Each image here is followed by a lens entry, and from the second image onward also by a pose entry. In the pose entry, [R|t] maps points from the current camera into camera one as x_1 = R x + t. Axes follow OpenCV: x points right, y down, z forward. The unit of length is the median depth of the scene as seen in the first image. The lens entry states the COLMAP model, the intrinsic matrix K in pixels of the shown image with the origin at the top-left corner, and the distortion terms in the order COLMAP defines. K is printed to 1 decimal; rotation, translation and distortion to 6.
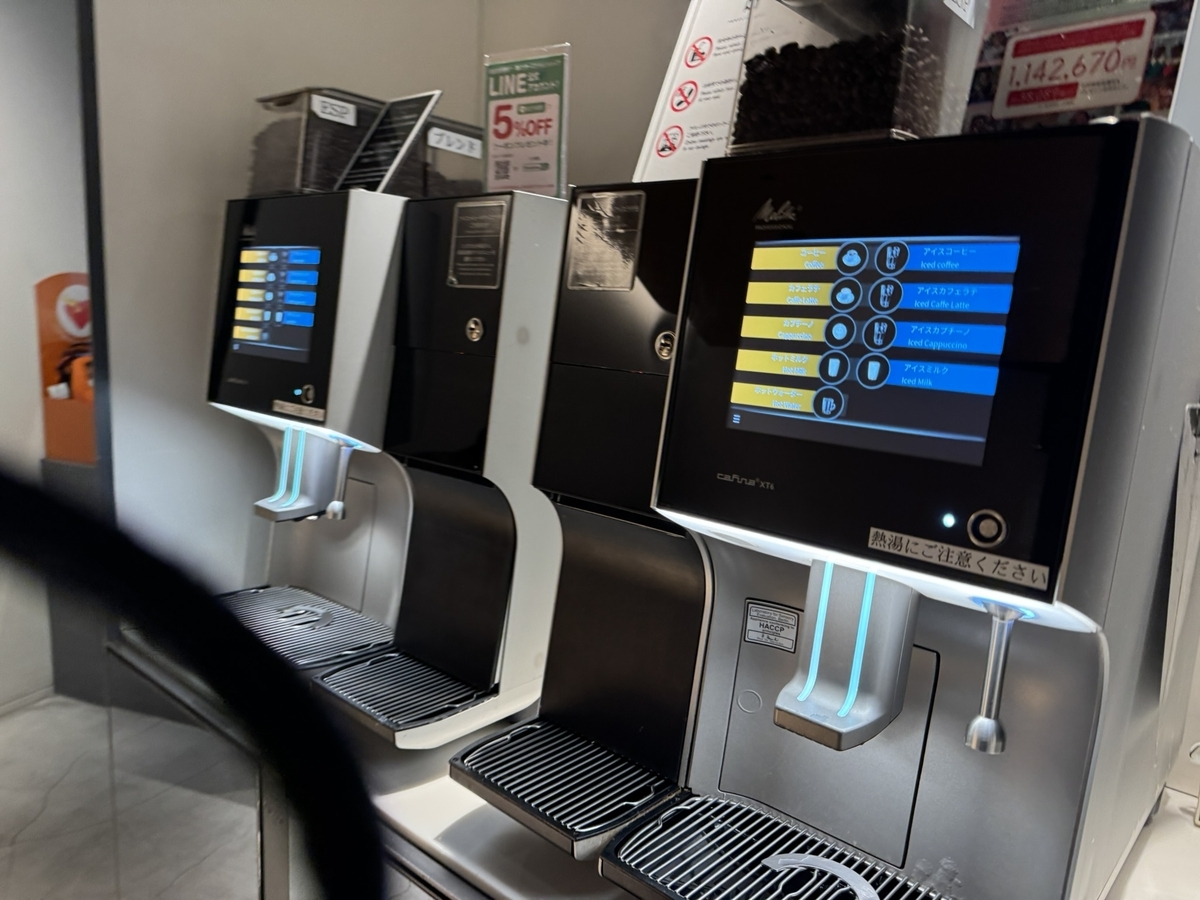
lens RADIAL K [[845.6, 0, 600.0], [0, 845.6, 450.0], [0, 0, 1]] dist [0.054843, -0.125540]
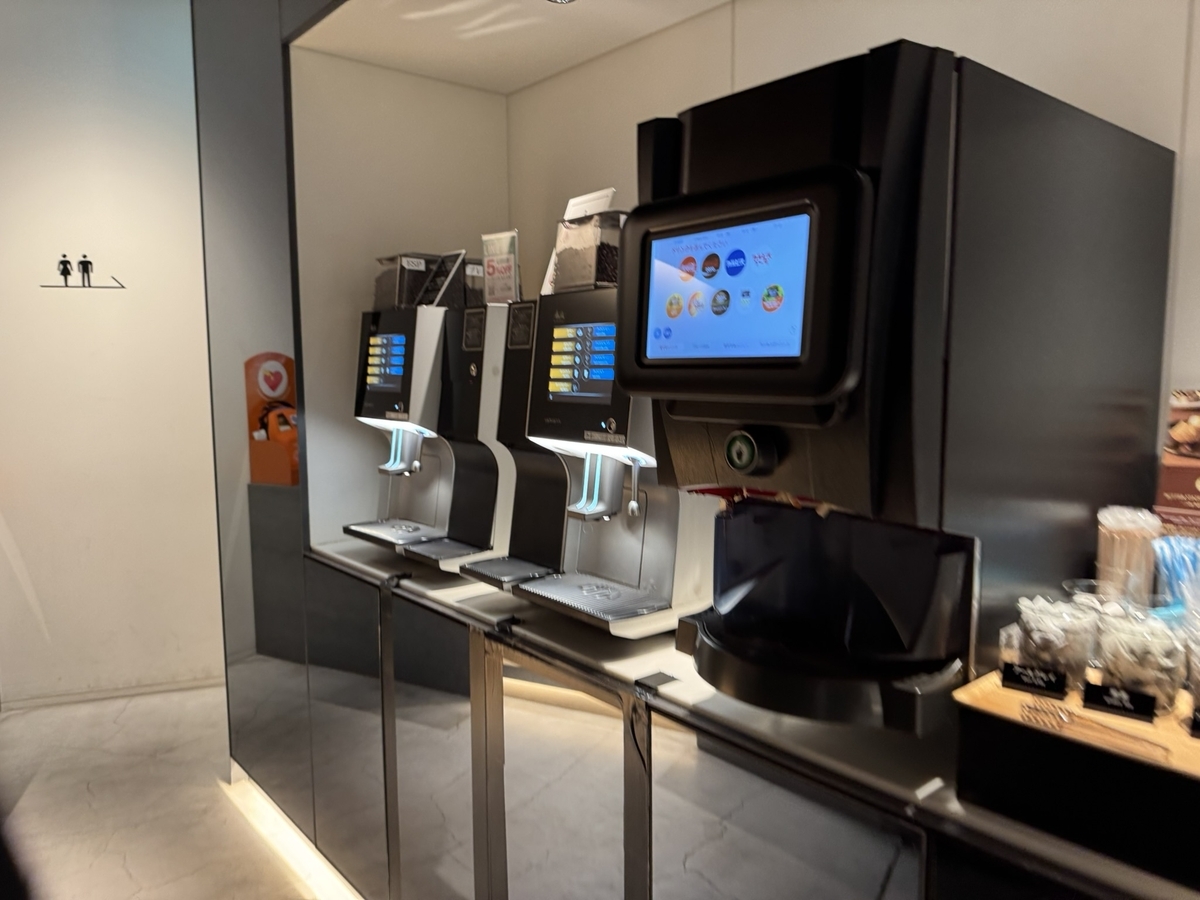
lens RADIAL K [[845.6, 0, 600.0], [0, 845.6, 450.0], [0, 0, 1]] dist [0.054843, -0.125540]
pose [[0.986541, -0.040885, -0.158323, 0.429265], [0.031107, 0.997480, -0.063758, 0.175396], [0.160531, 0.057975, 0.985327, -0.885954]]
